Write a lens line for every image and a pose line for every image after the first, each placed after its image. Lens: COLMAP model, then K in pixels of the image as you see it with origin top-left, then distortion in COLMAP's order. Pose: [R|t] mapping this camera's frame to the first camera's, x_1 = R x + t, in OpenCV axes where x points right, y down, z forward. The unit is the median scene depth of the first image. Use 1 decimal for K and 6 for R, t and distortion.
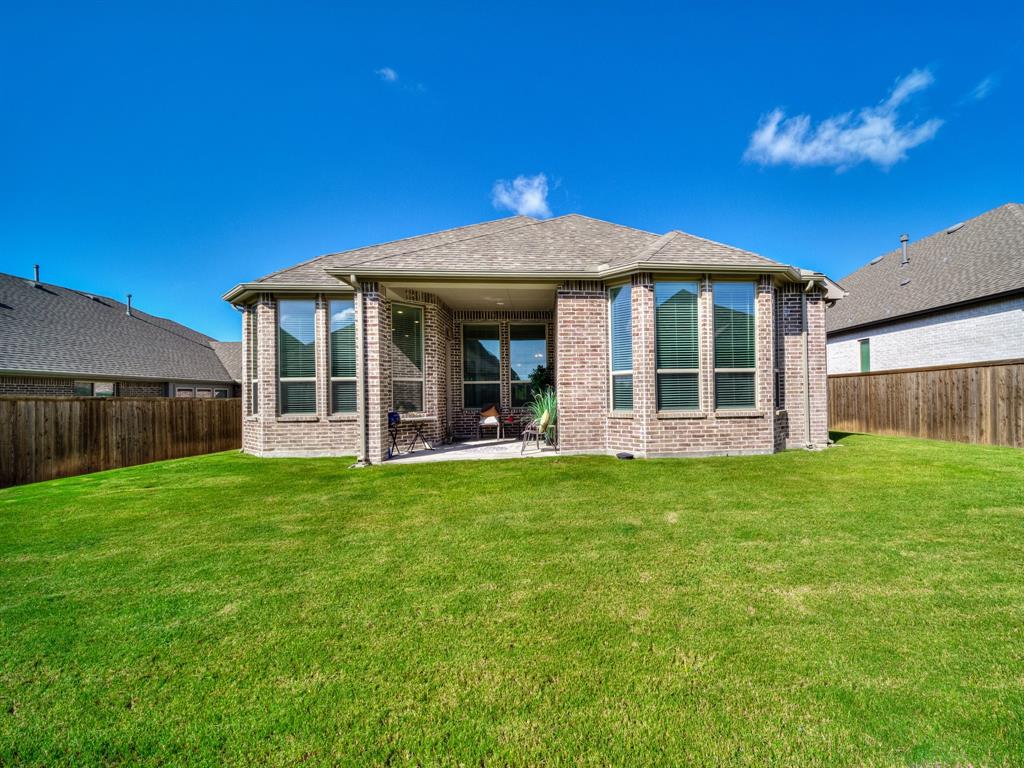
lens RADIAL K [[409.0, 0, 512.7], [0, 409.0, 388.0], [0, 0, 1]] dist [0.001136, 0.000031]
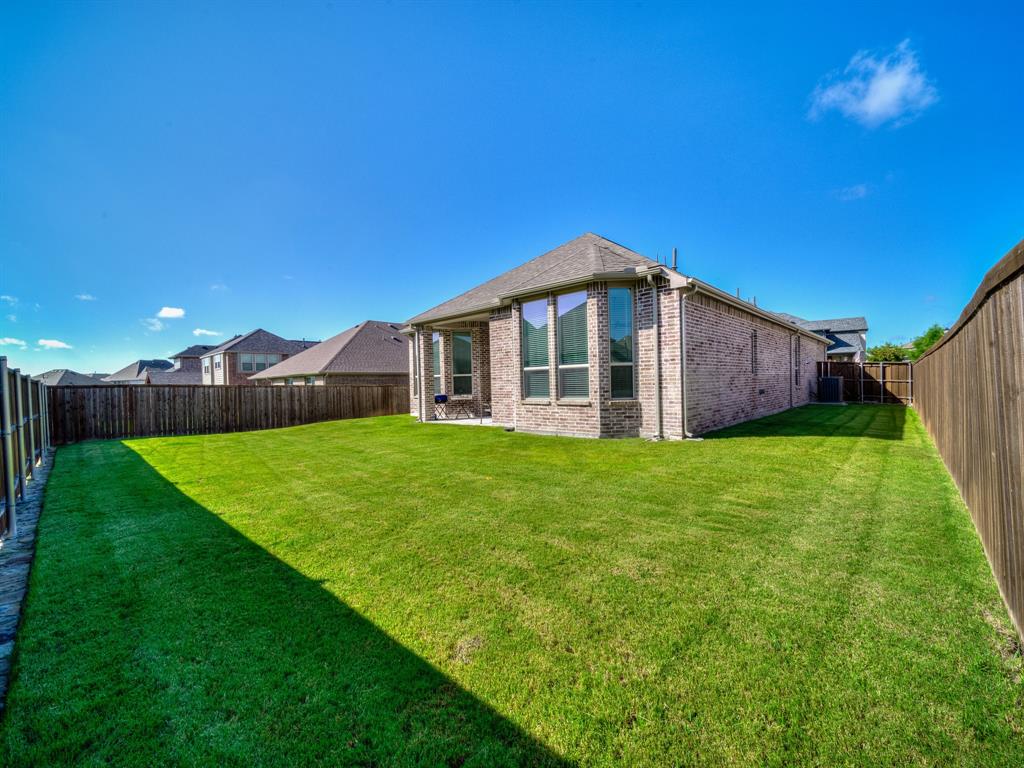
lens RADIAL K [[409.0, 0, 516.9], [0, 409.0, 382.5], [0, 0, 1]] dist [0.001136, 0.000031]
pose [[0.663803, -0.001293, -0.747906, 1.246600], [0.031372, 0.999166, 0.026117, -0.030819], [0.747249, -0.040800, 0.663291, 0.065617]]
